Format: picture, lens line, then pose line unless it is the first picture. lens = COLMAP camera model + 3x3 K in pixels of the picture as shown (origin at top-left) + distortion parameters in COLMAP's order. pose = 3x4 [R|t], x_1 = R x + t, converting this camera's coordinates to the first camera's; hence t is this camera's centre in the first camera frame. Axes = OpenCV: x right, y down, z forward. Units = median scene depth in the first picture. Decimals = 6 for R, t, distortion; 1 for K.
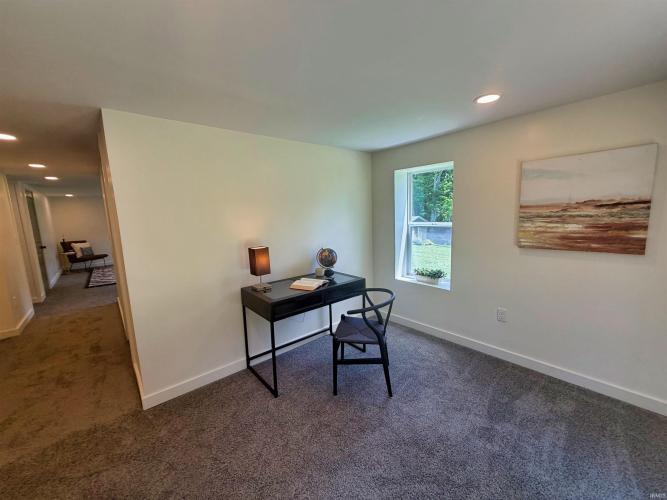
lens RADIAL K [[266.9, 0, 332.0], [0, 266.9, 249.5], [0, 0, 1]] dist [0.001545, -0.000014]
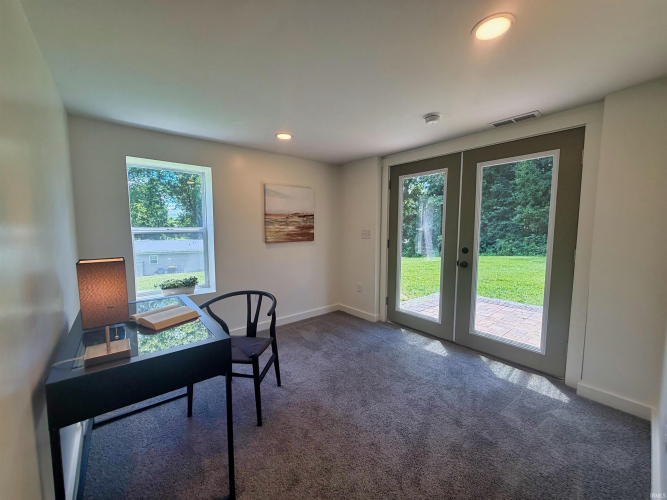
lens RADIAL K [[266.9, 0, 332.0], [0, 266.9, 249.5], [0, 0, 1]] dist [0.001545, -0.000014]
pose [[0.017957, -0.051343, 0.998520, -0.823875], [0.140894, 0.988845, 0.048312, 0.006315], [-0.989862, 0.139818, 0.024991, 0.737772]]
